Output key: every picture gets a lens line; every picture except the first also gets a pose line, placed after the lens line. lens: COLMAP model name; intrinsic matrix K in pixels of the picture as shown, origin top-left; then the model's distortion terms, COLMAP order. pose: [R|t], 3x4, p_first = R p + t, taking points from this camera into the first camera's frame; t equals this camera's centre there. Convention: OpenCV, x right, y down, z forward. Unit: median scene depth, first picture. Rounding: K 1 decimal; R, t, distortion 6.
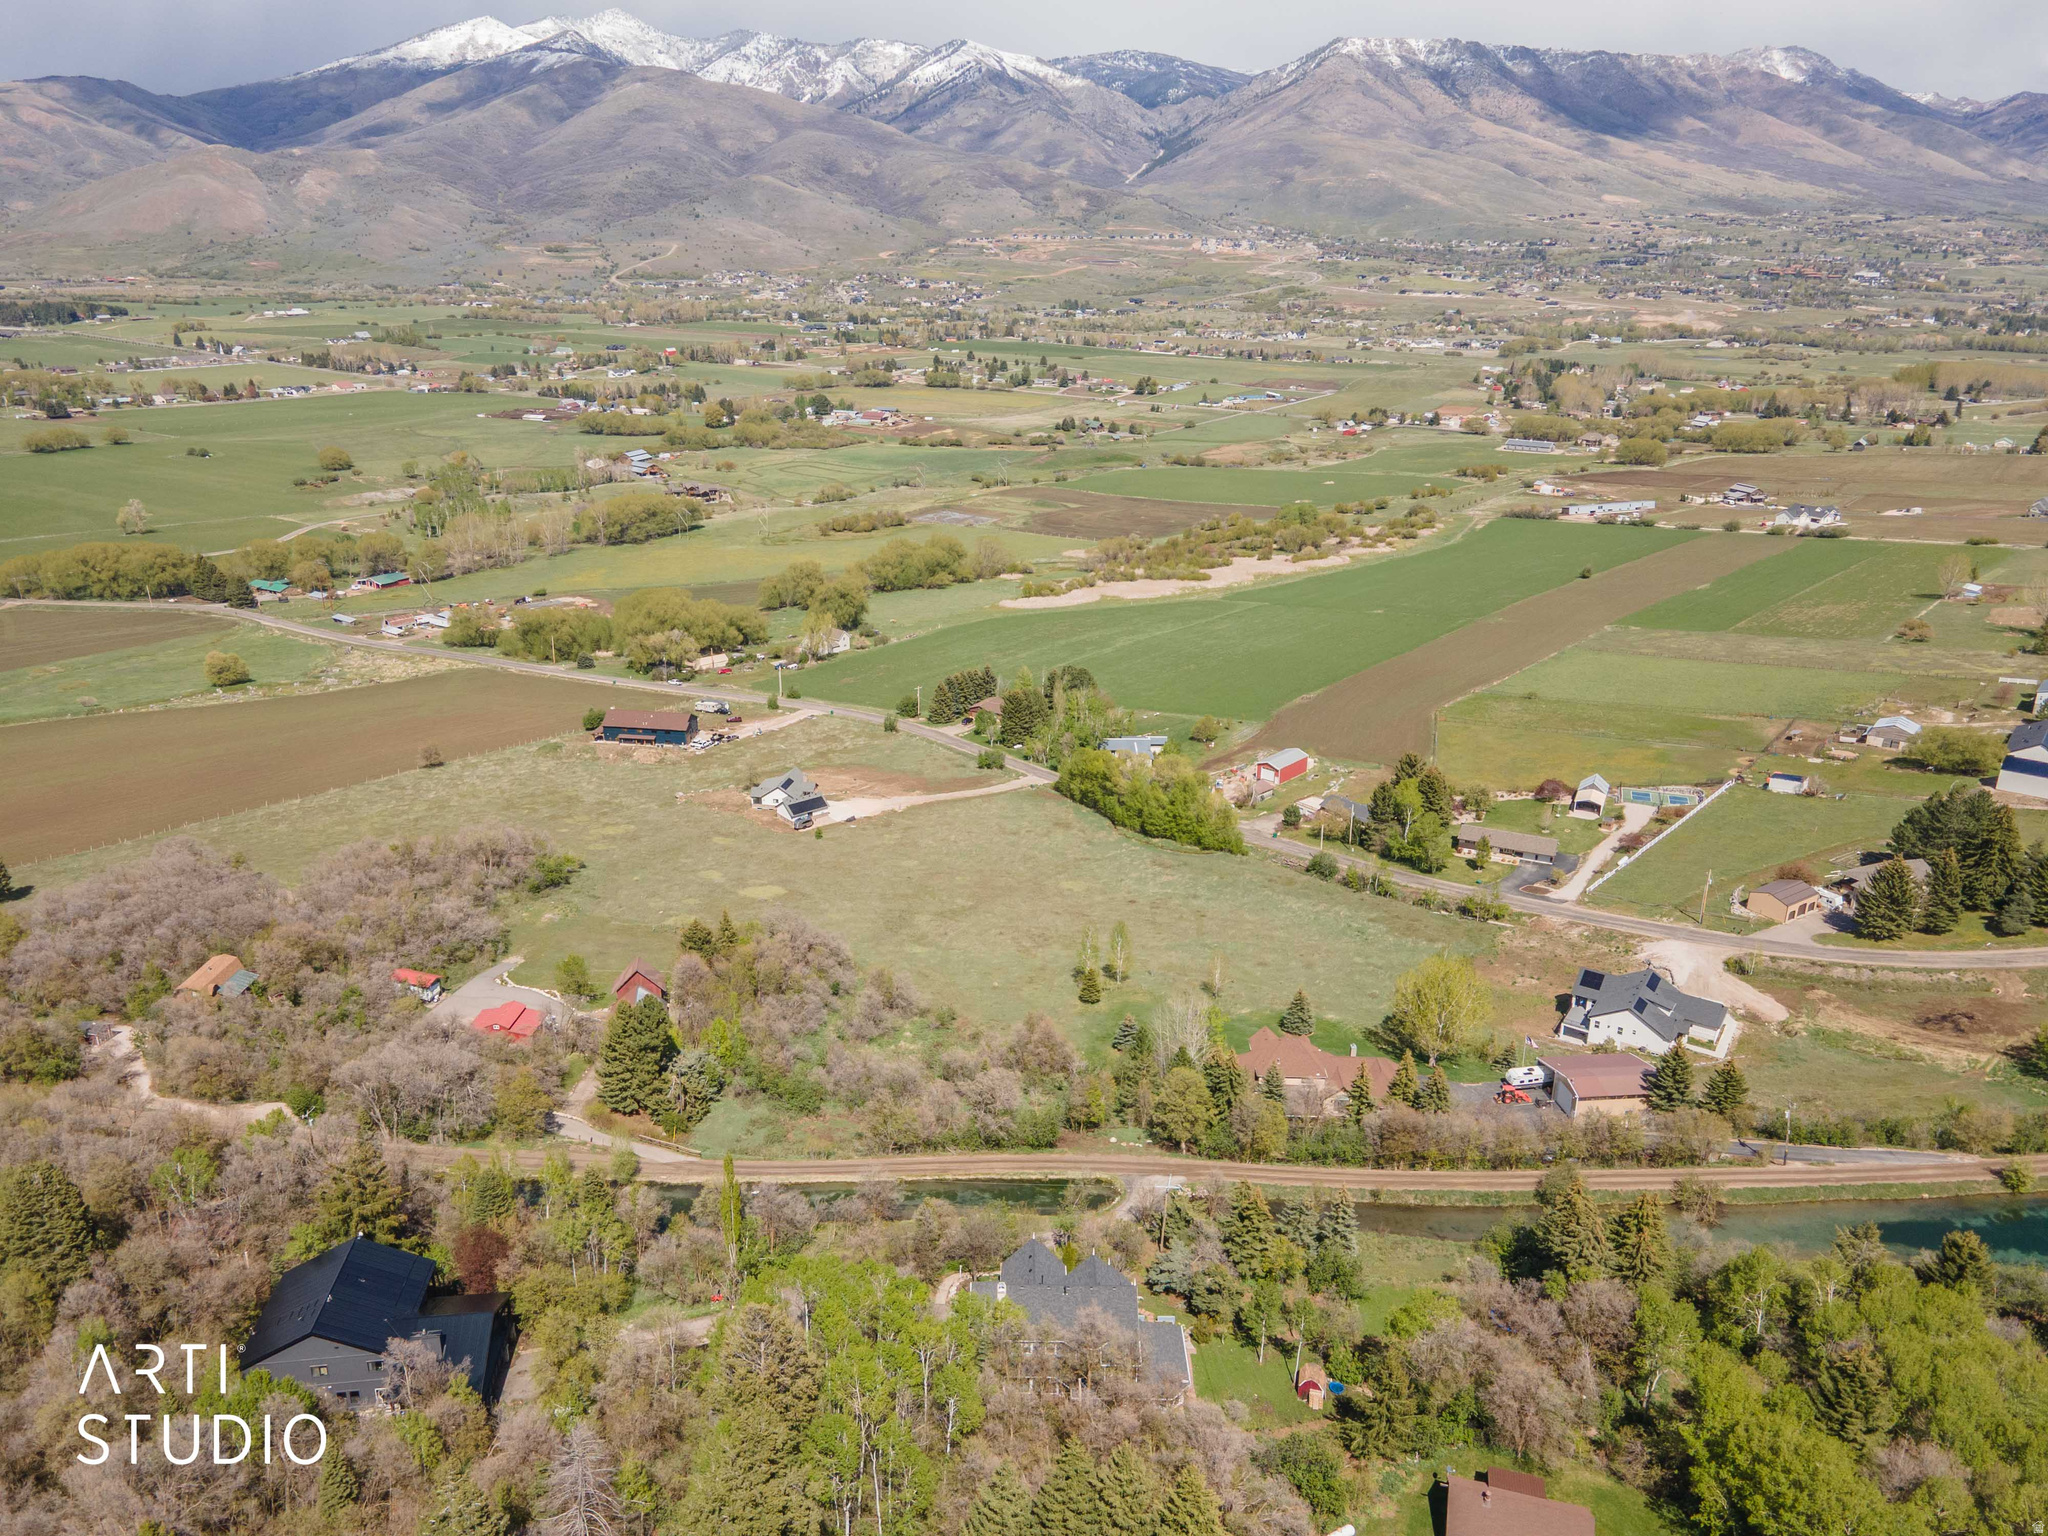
lens RADIAL K [[1490.6, 0, 1018.6], [0, 1490.6, 760.4], [0, 0, 1]] dist [0.008520, 0.061241]
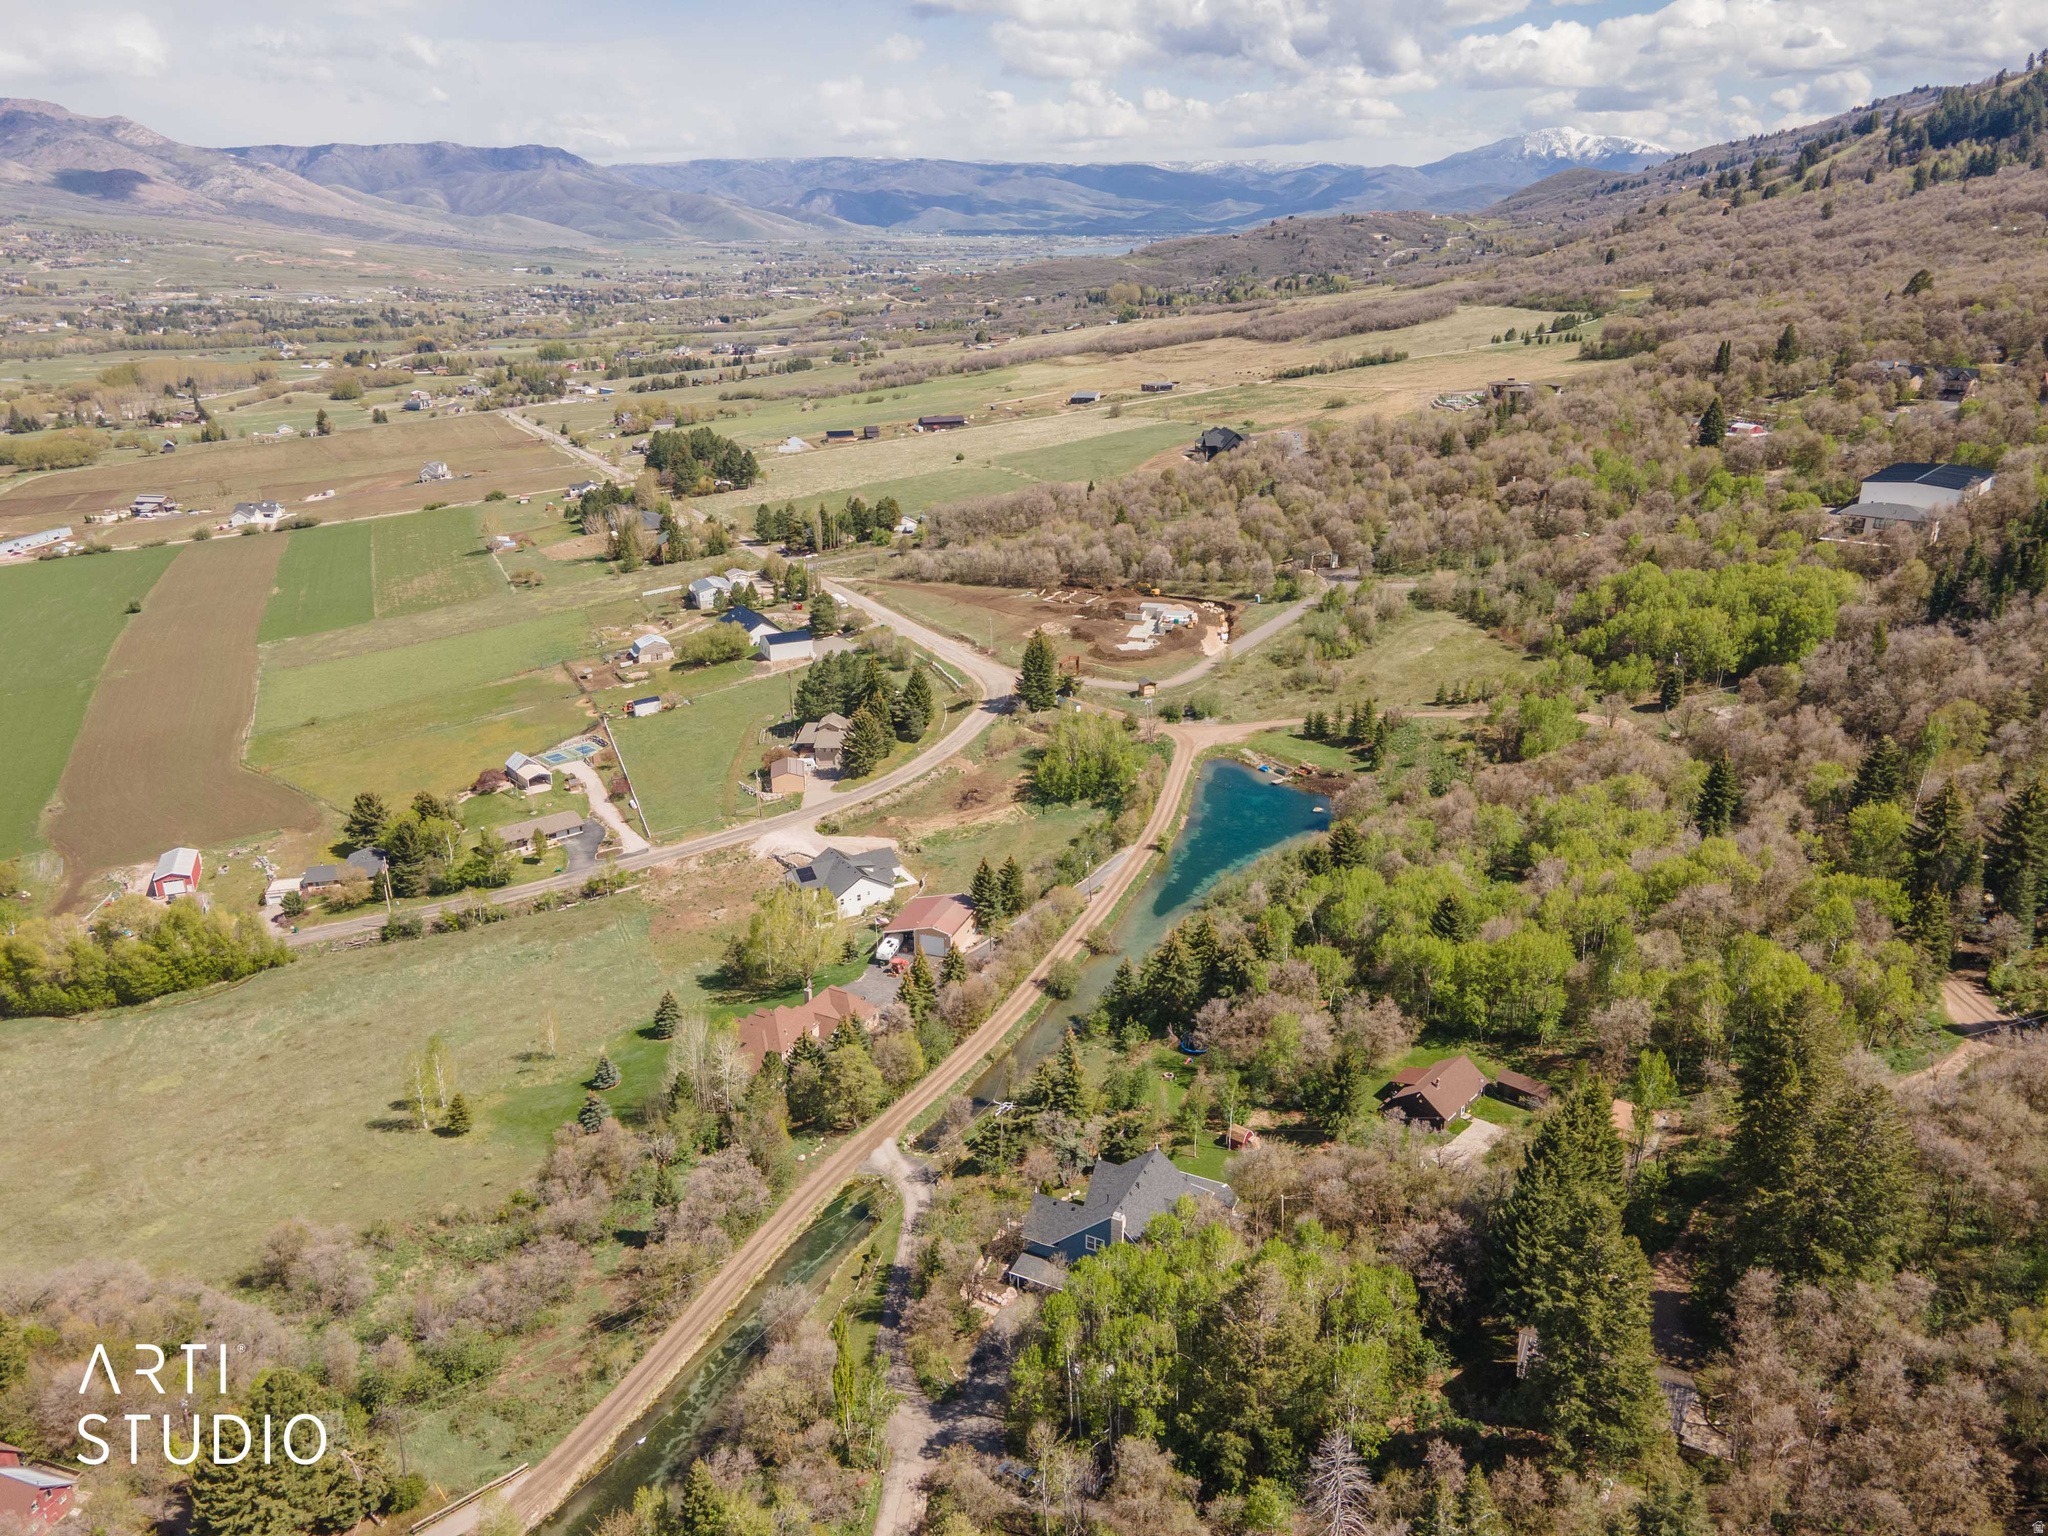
lens RADIAL K [[1490.6, 0, 1018.6], [0, 1490.6, 760.4], [0, 0, 1]] dist [0.008520, 0.061241]
pose [[0.424708, -0.316162, 0.848331, -0.345160], [0.318290, 0.929364, 0.187014, -0.068103], [-0.847535, 0.190589, 0.495339, 0.193938]]
